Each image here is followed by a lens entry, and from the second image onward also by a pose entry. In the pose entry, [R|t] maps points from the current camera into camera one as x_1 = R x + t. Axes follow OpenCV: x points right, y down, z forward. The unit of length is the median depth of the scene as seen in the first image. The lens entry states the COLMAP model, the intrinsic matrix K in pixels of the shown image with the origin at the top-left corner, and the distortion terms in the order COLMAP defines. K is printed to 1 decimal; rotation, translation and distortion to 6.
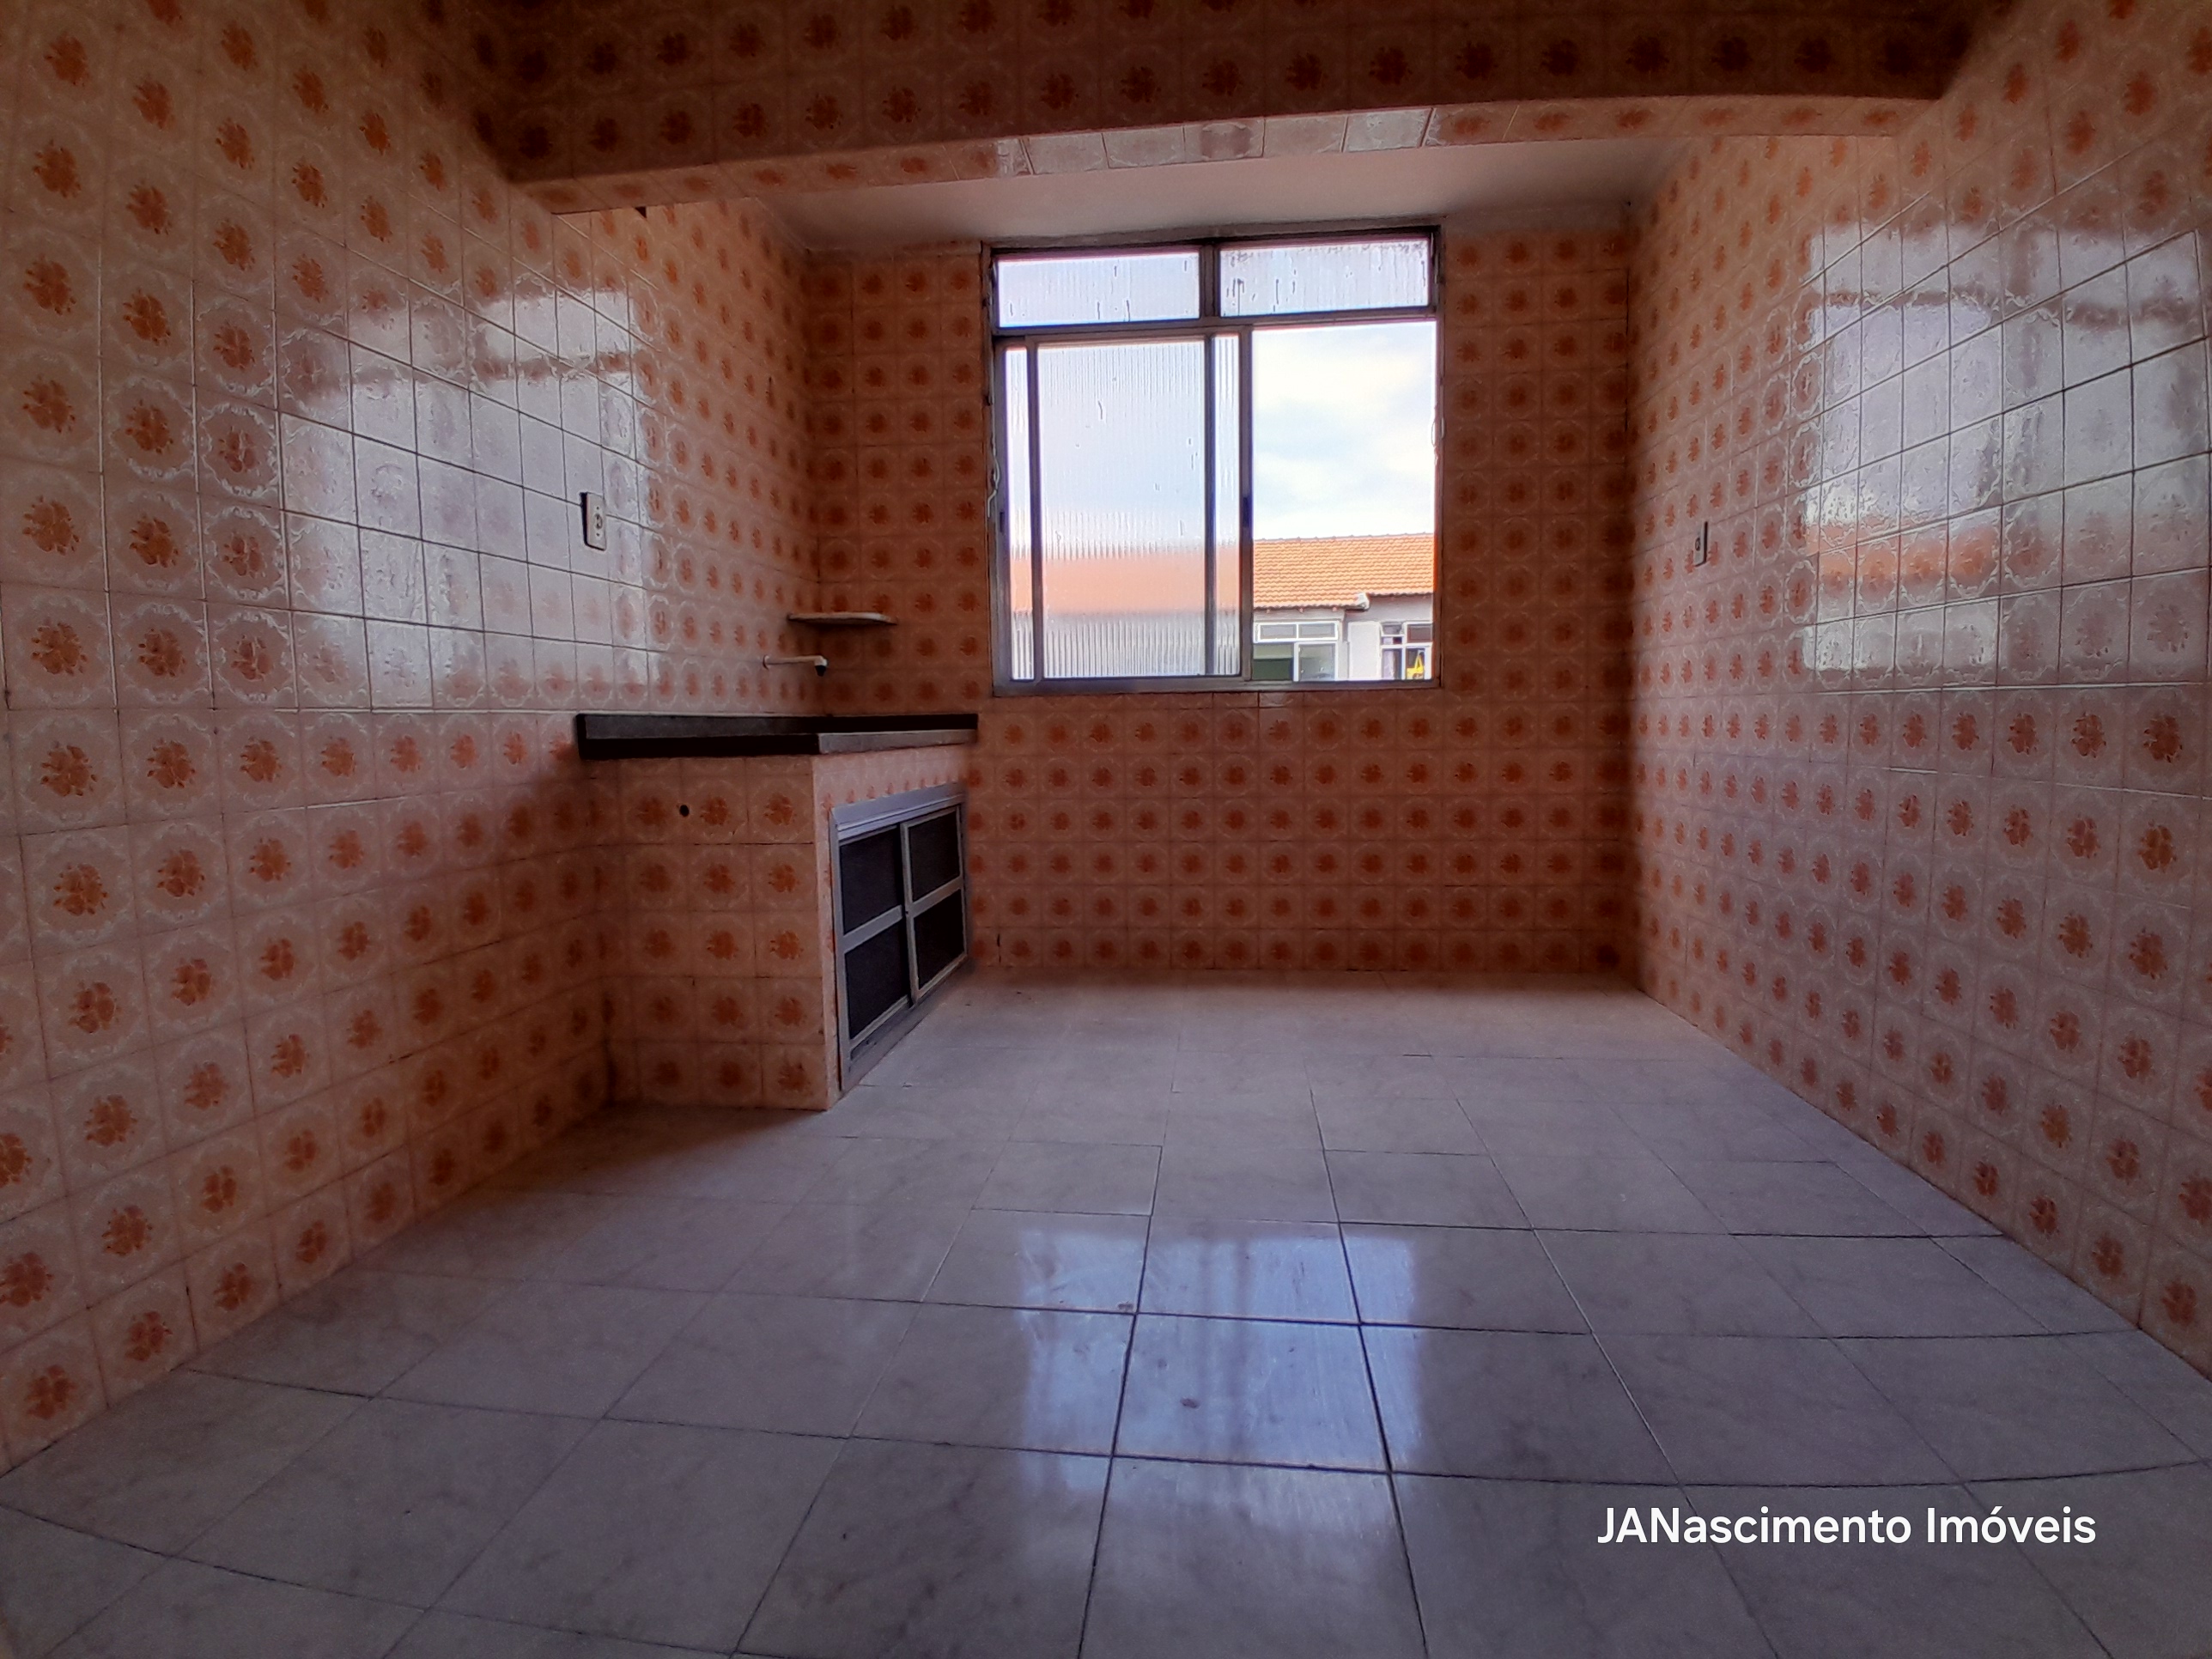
lens RADIAL K [[1110.4, 0, 1096.0], [0, 1110.4, 837.7], [0, 0, 1]] dist [0.013946, -0.055603]
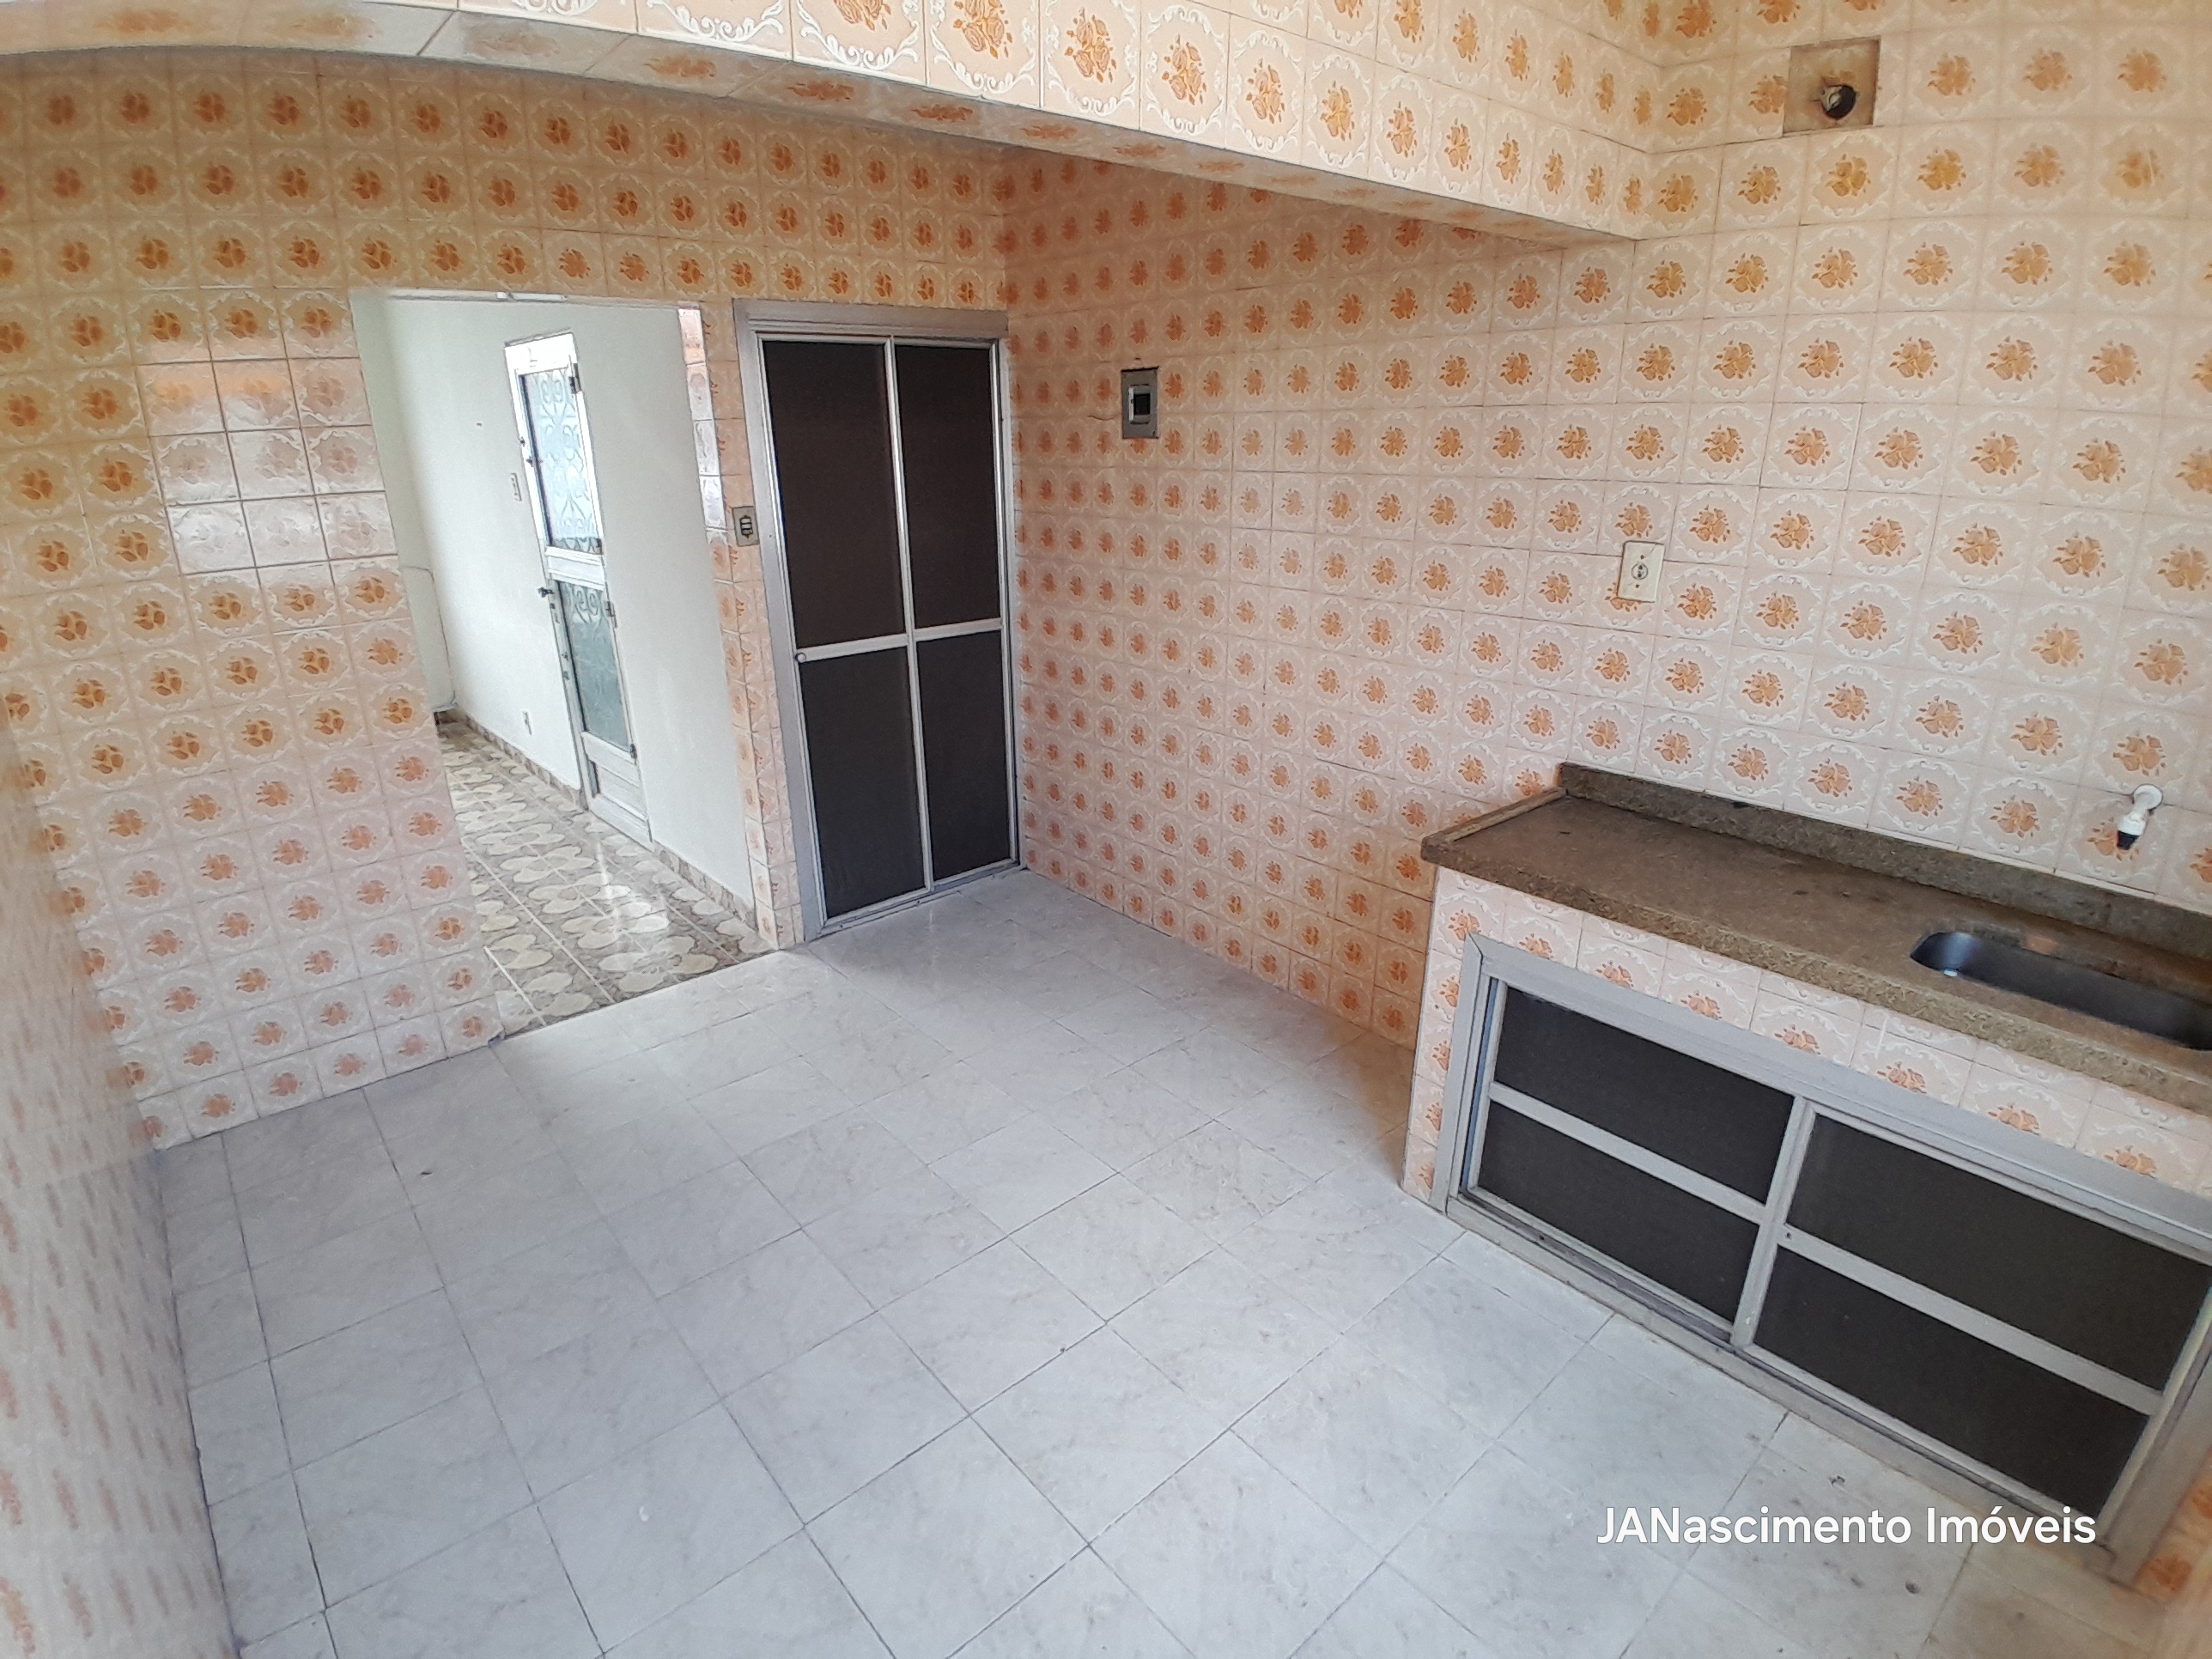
lens RADIAL K [[1110.4, 0, 1096.0], [0, 1110.4, 837.7], [0, 0, 1]] dist [0.013946, -0.055603]
pose [[-0.674466, 0.271853, -0.686434, 0.610252], [-0.063438, 0.904965, 0.420731, -0.499435], [0.735575, 0.327315, -0.593122, 1.442750]]
